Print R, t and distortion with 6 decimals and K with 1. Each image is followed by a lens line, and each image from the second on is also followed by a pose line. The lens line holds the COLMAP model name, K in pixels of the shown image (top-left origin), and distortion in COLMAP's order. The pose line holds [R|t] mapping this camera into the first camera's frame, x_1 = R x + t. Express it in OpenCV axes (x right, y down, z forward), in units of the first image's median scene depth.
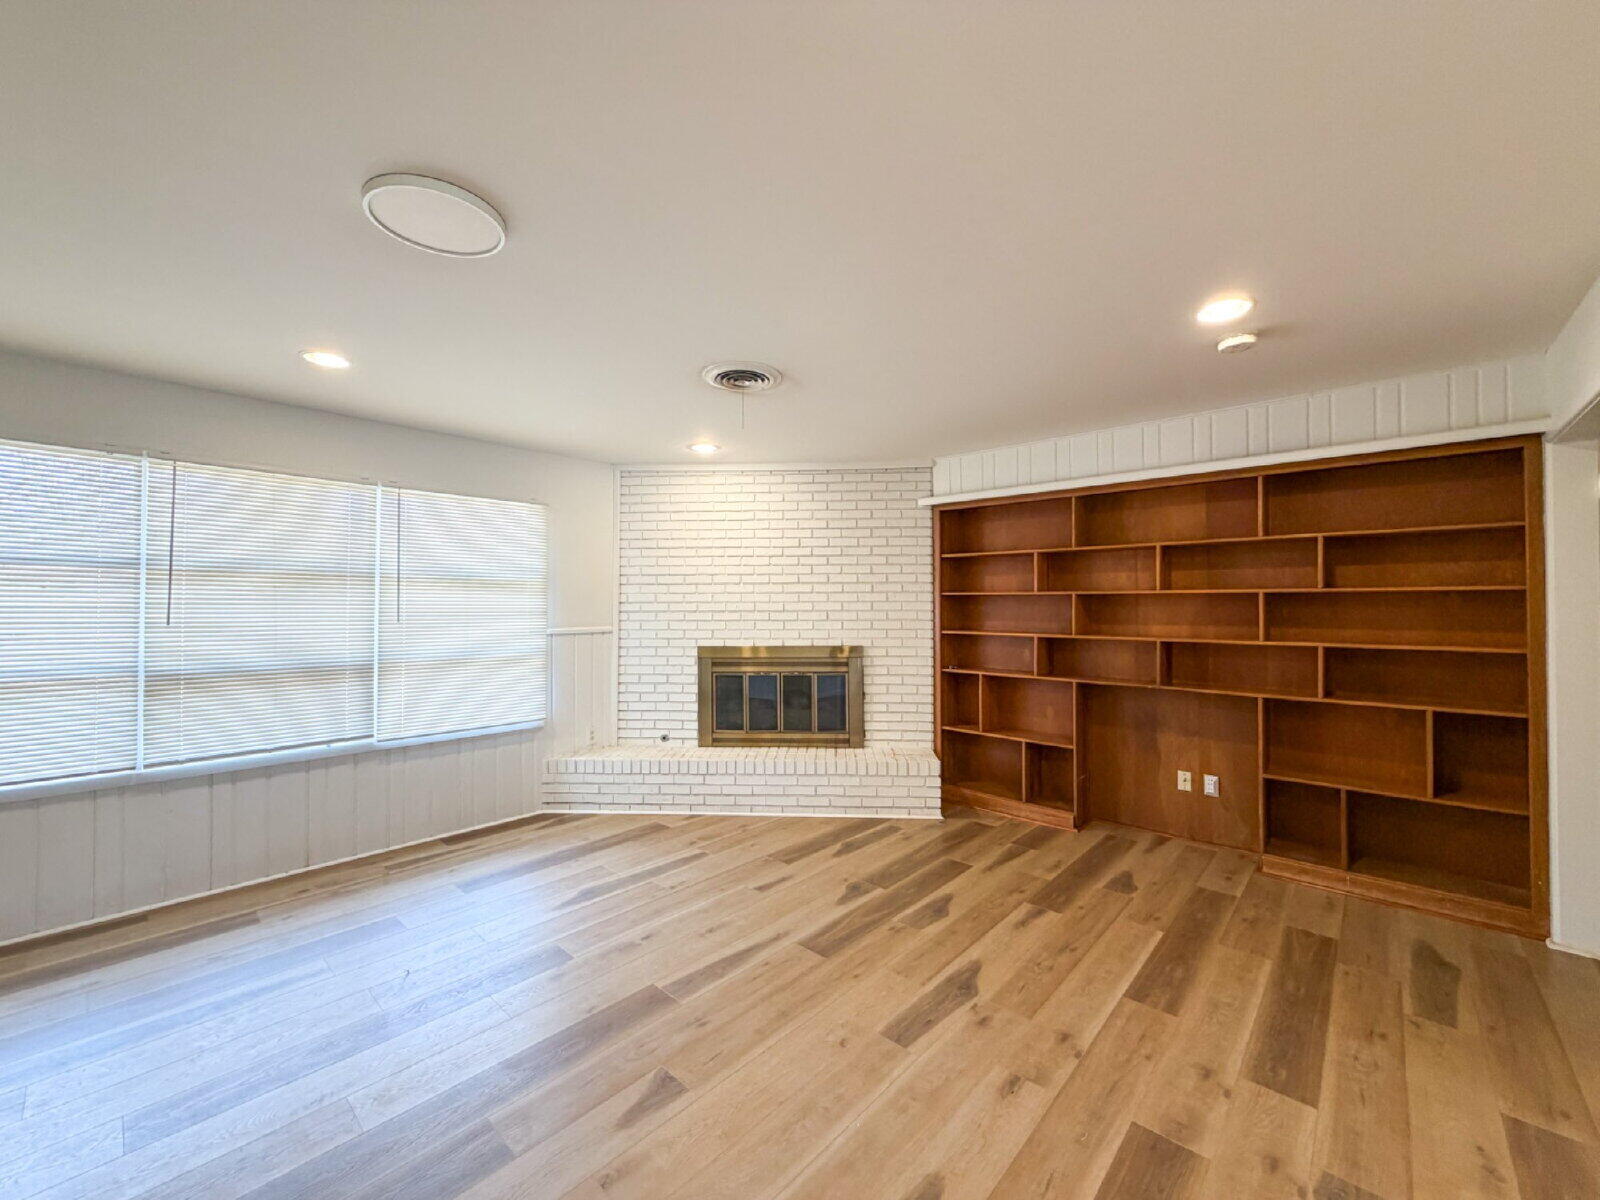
lens RADIAL K [[636.6, 0, 797.8], [0, 636.6, 595.2], [0, 0, 1]] dist [-0.000509, 0.000726]
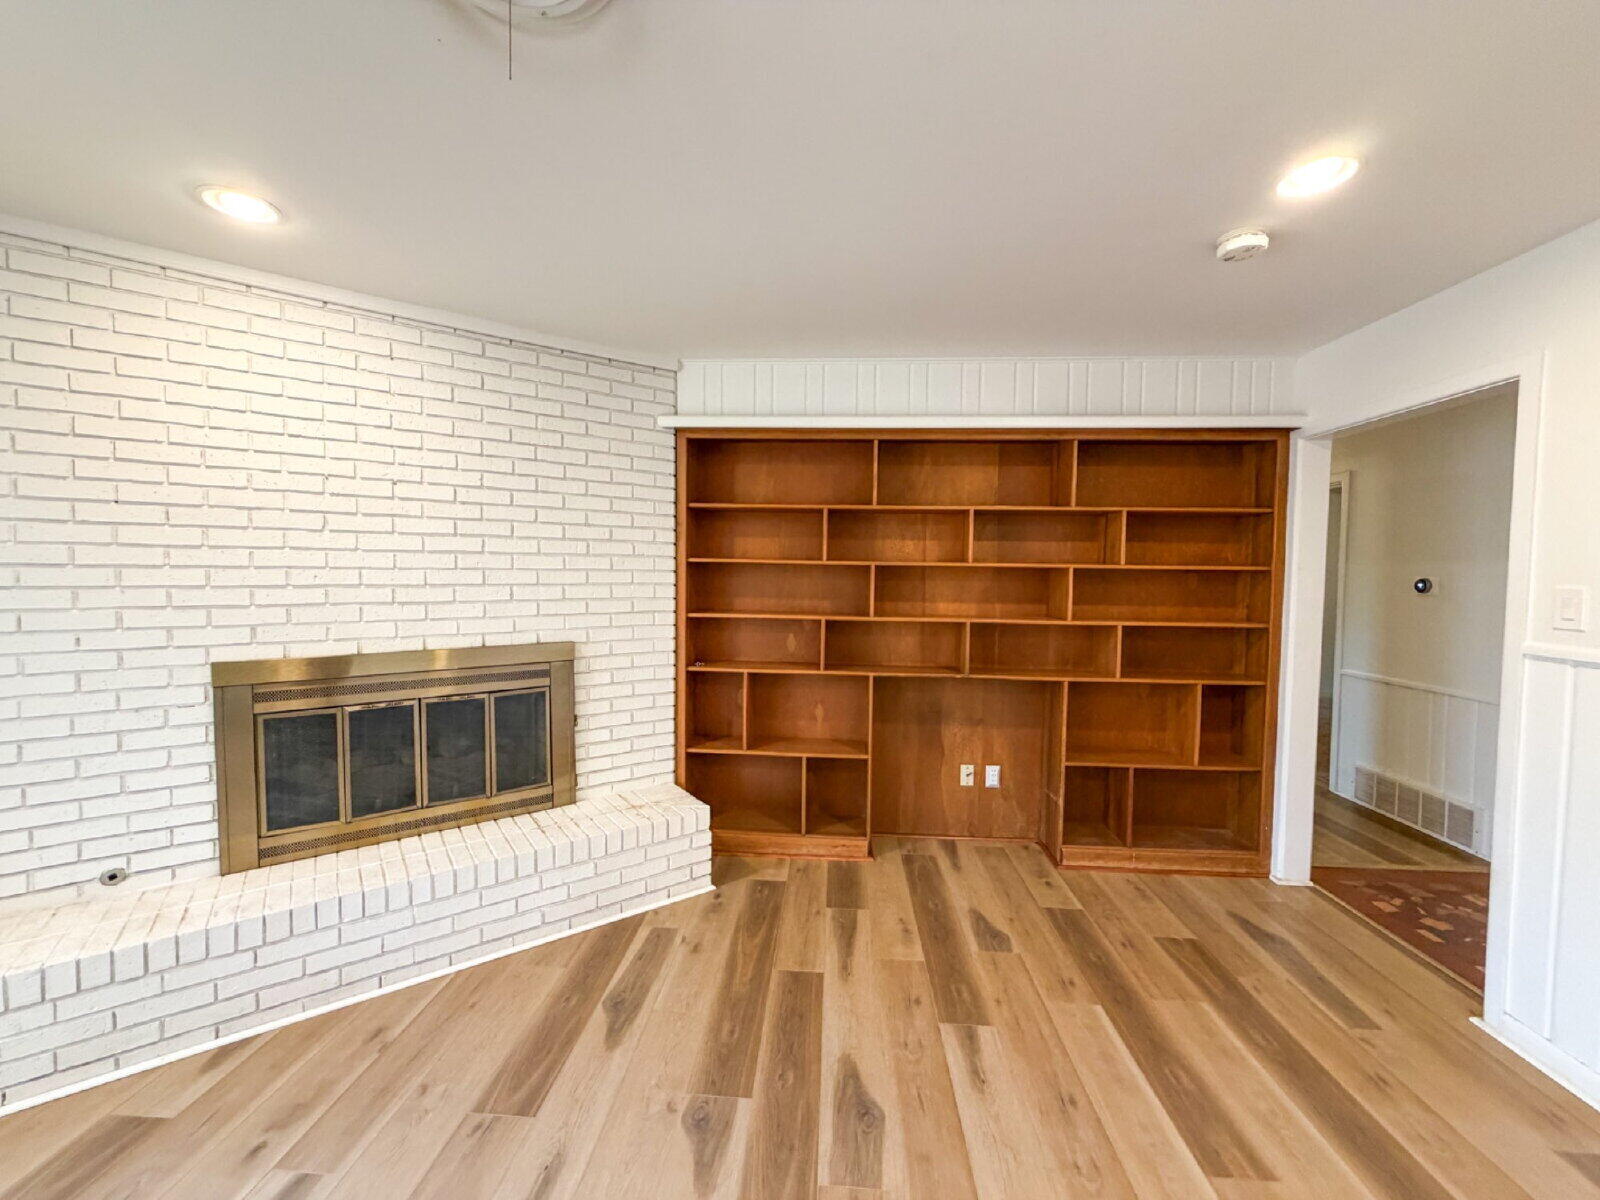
lens RADIAL K [[636.6, 0, 792.5], [0, 636.6, 596.9], [0, 0, 1]] dist [-0.000509, 0.000726]
pose [[0.782195, -0.014534, 0.622864, -0.145460], [-0.022963, 0.998376, 0.052134, -0.001057], [-0.622610, -0.055081, 0.780591, 0.482403]]
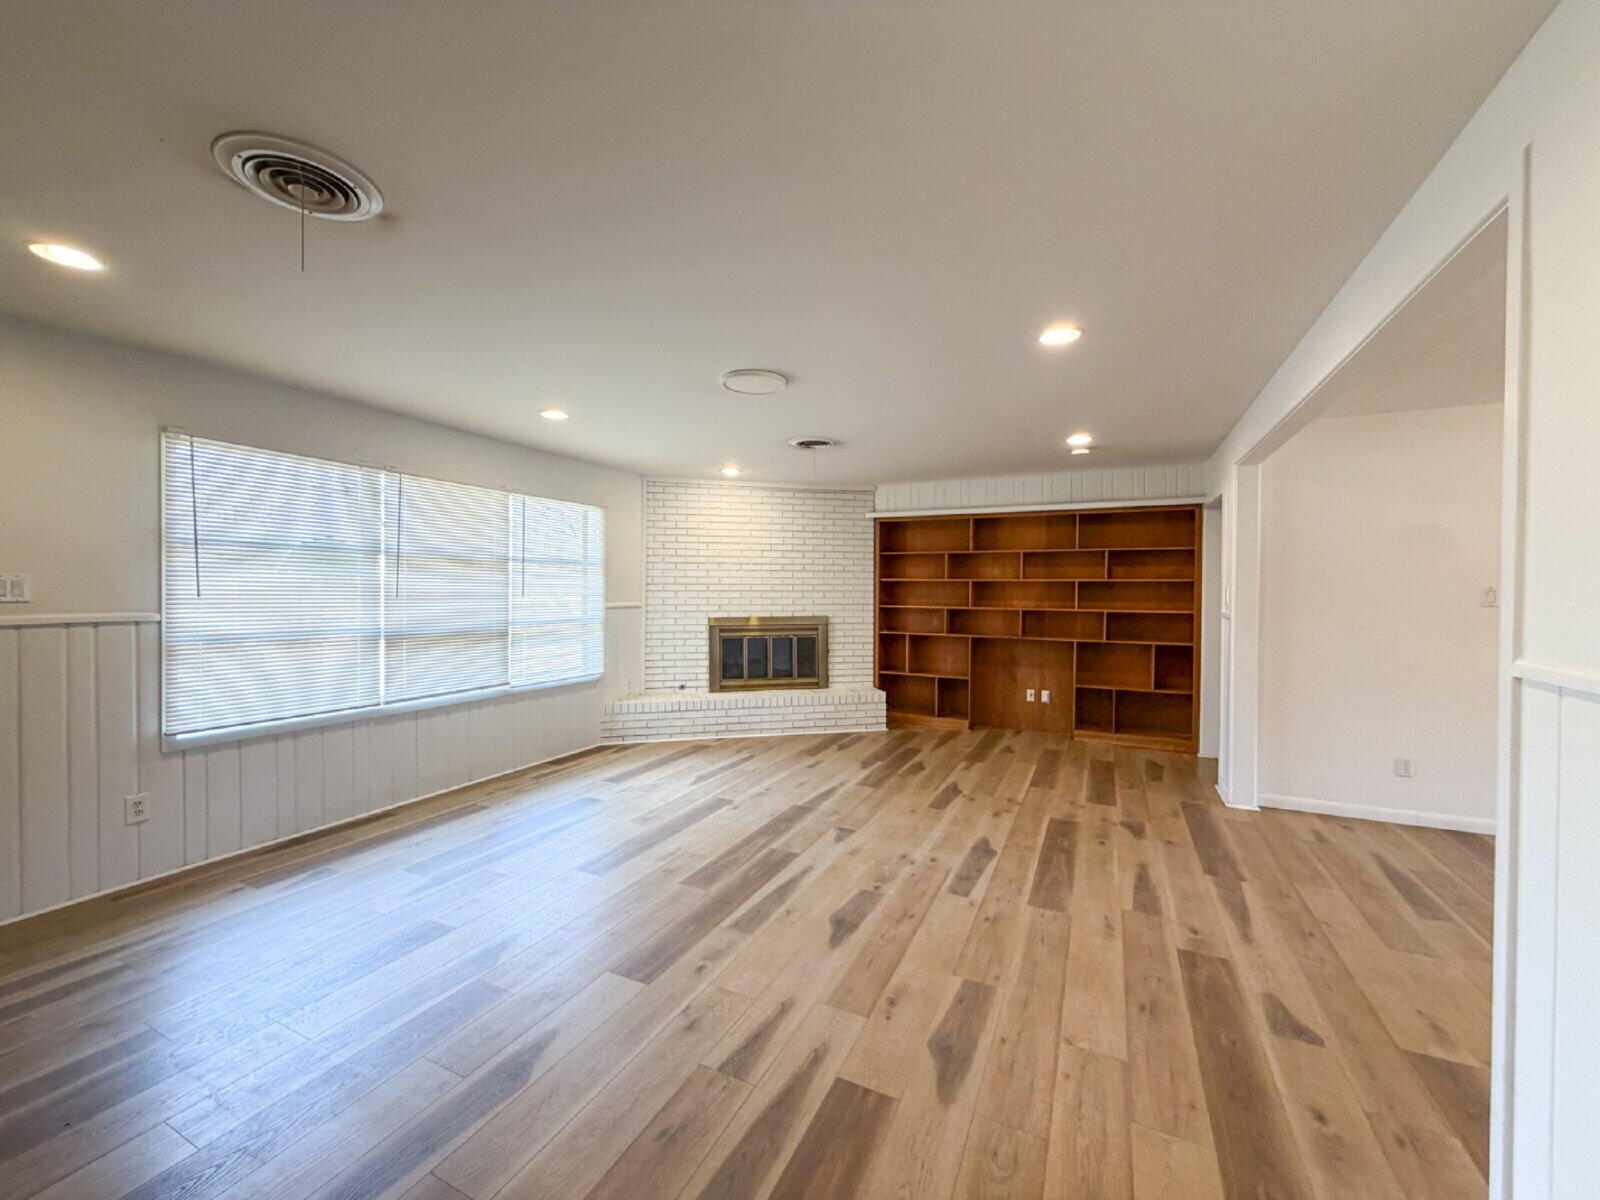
lens RADIAL K [[636.6, 0, 798.2], [0, 636.6, 594.8], [0, 0, 1]] dist [-0.000509, 0.000726]
pose [[0.958297, 0.004143, 0.285745, -0.453477], [-0.011436, 0.999650, 0.023858, -0.000407], [-0.285546, -0.026131, 0.958009, -0.410224]]
